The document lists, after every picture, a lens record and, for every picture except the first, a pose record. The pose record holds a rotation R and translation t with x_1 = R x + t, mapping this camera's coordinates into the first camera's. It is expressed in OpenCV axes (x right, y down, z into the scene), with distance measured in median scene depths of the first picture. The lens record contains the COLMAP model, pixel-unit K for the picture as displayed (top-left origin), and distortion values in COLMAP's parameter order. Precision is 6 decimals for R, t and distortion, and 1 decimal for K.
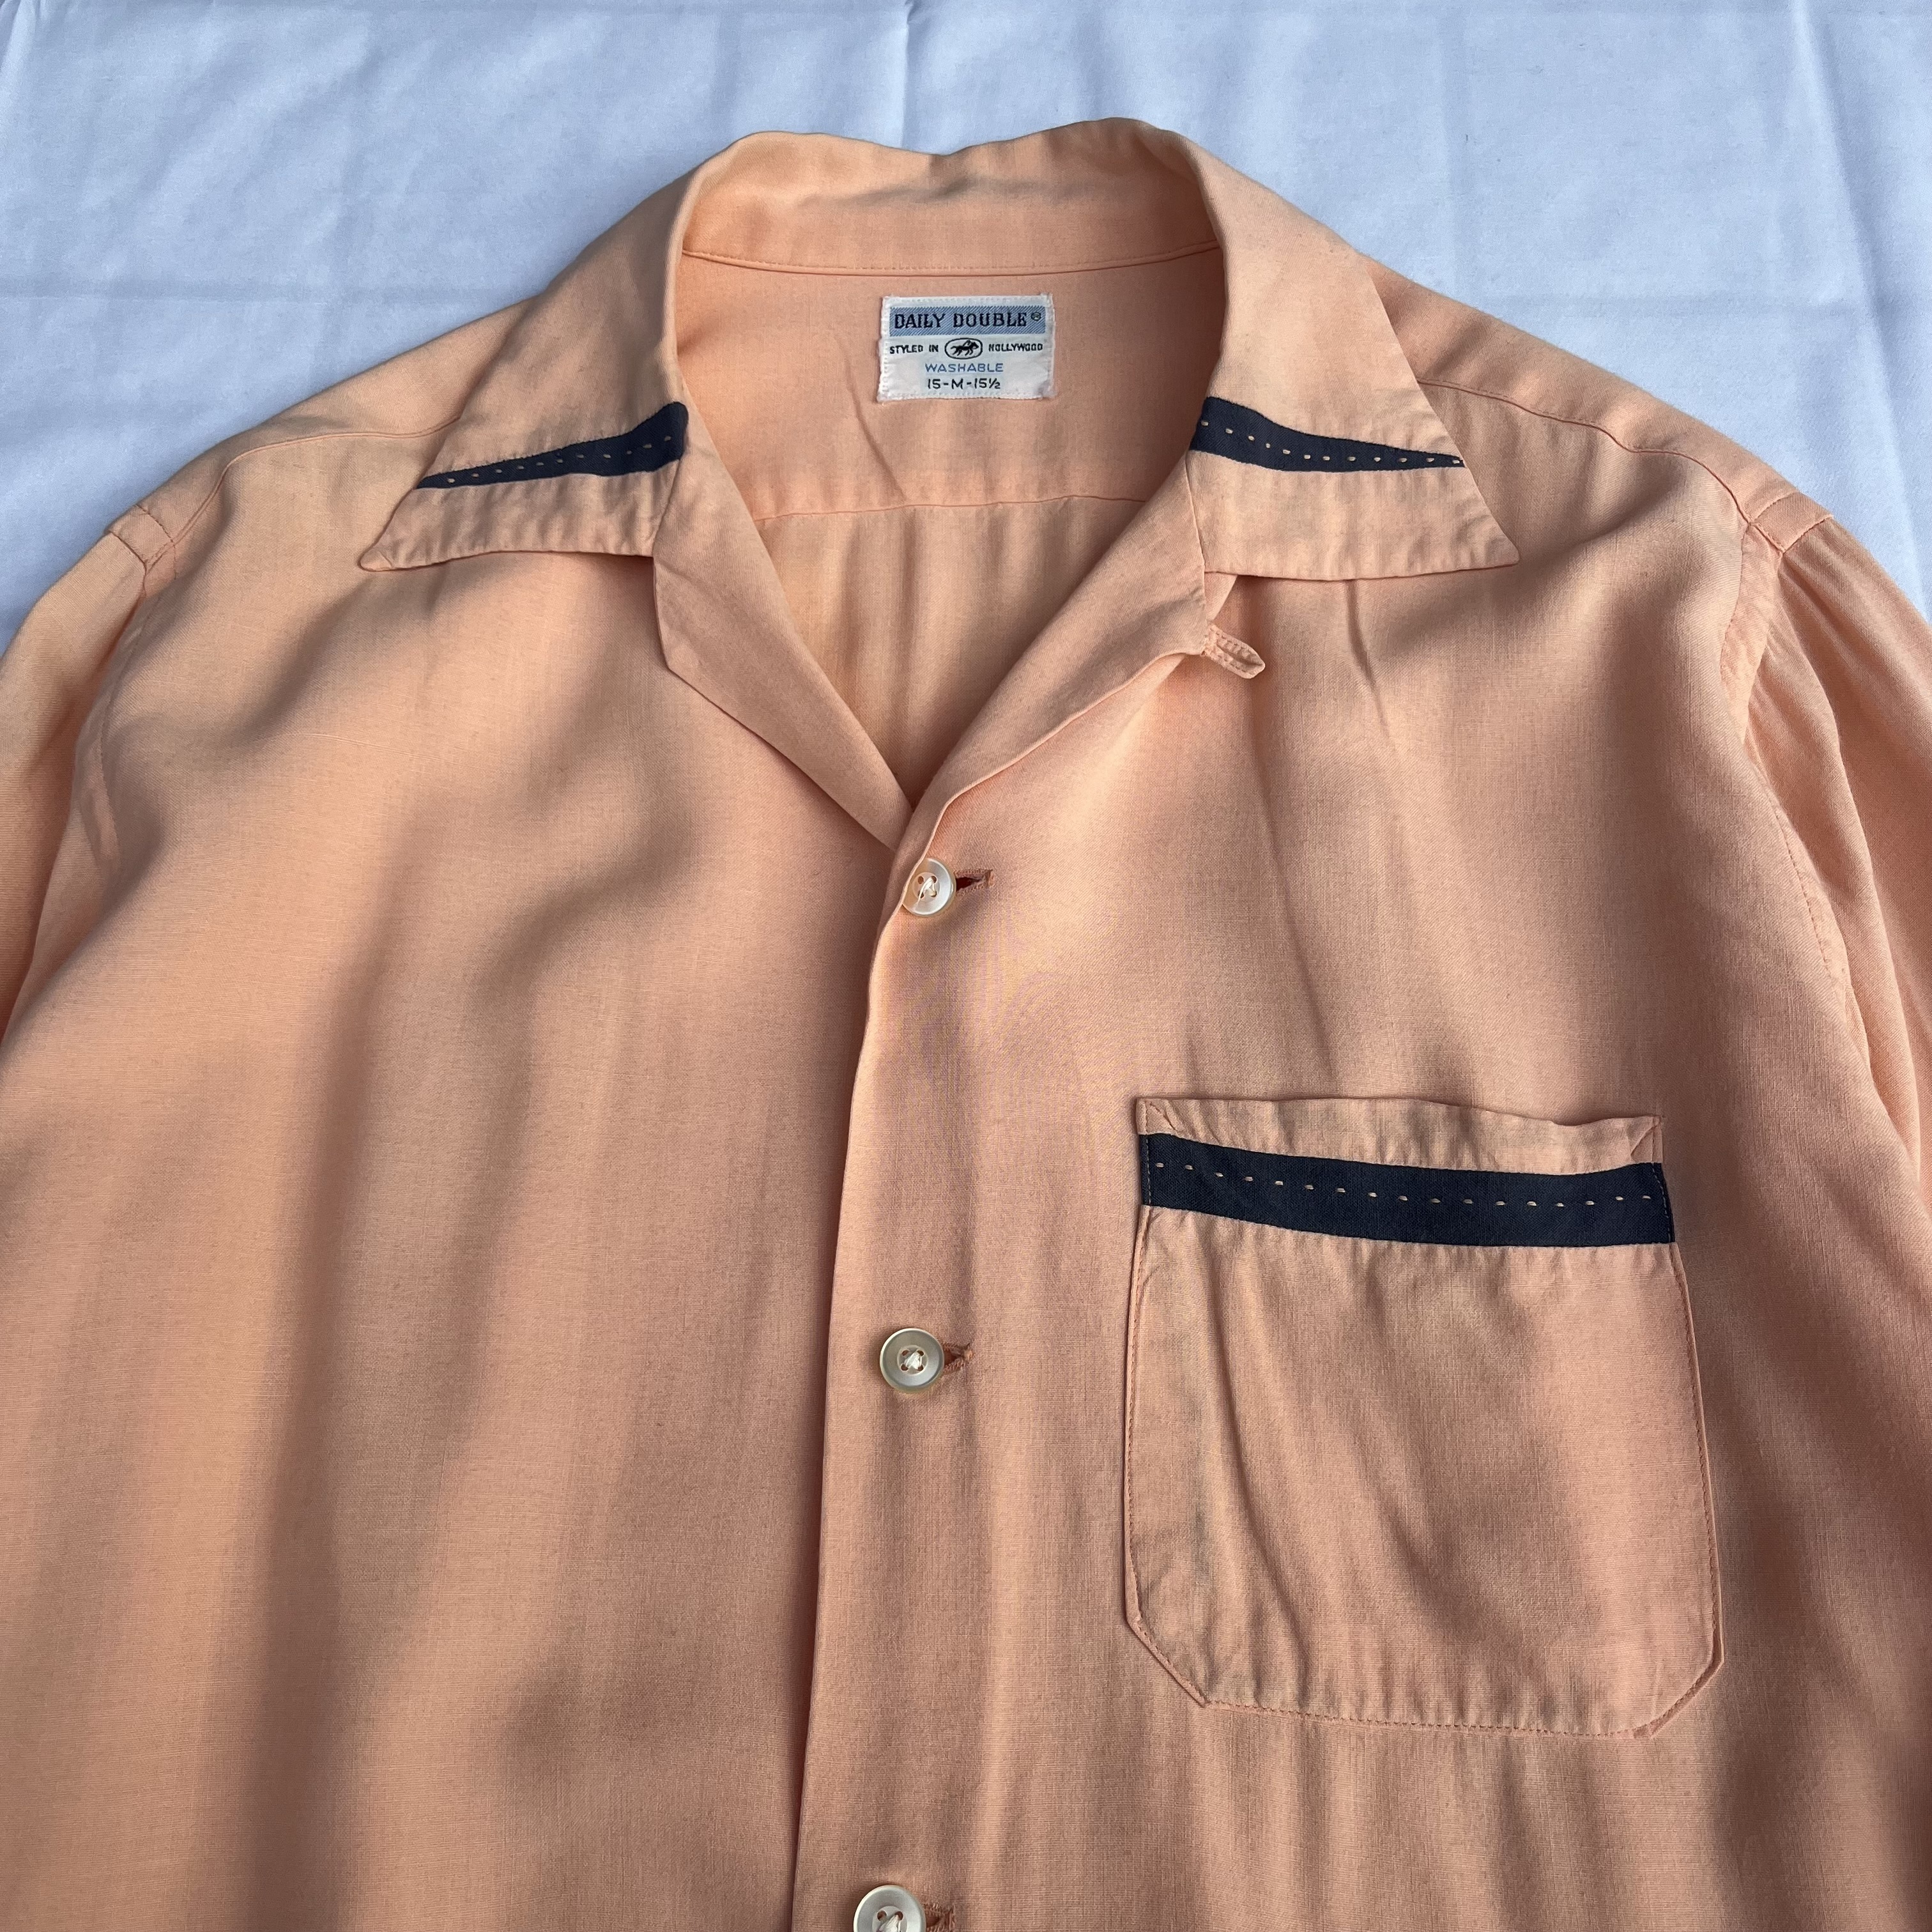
lens RADIAL K [[1941.7, 0, 955.4], [0, 1941.7, 980.3], [0, 0, 1]] dist [0.009655, -0.017271]
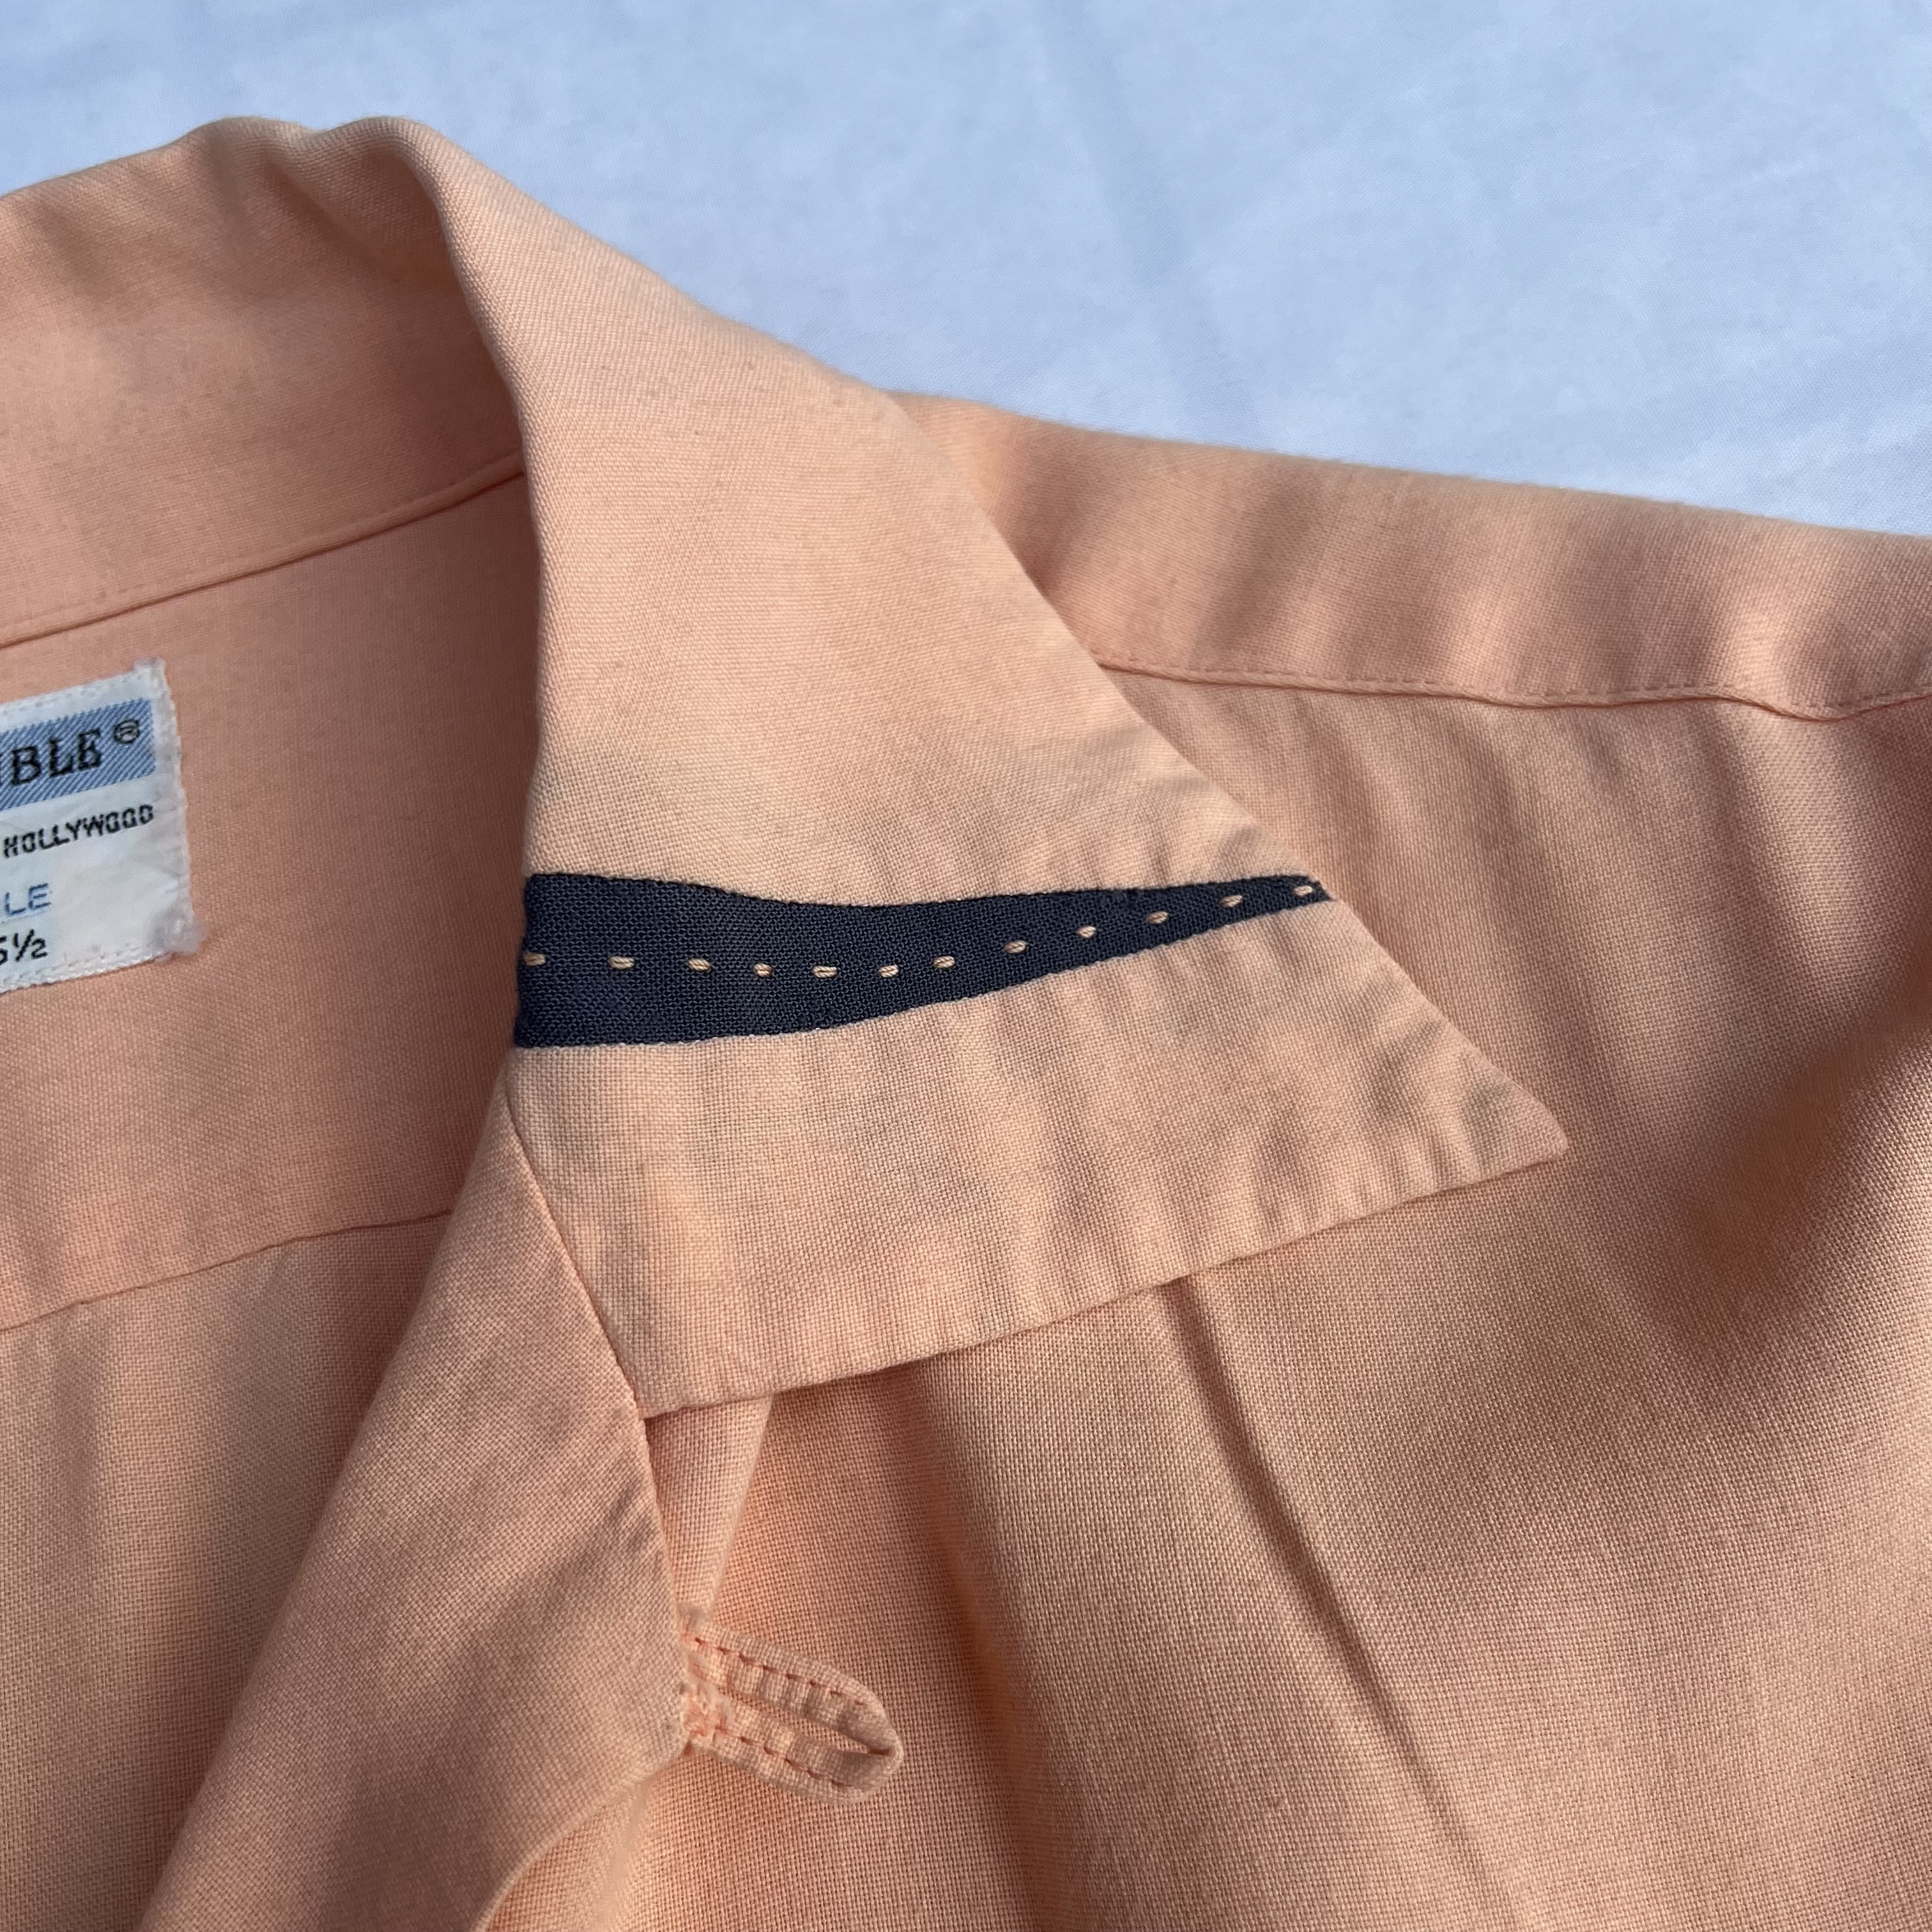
lens RADIAL K [[1762.8, 0, 921.2], [0, 1762.8, 965.4], [0, 0, 1]] dist [0.012638, 0.007894]
pose [[0.966572, -0.219960, 0.131744, 0.165852], [0.241795, 0.952915, -0.182998, -0.241489], [-0.085289, 0.208736, 0.974246, 0.794289]]
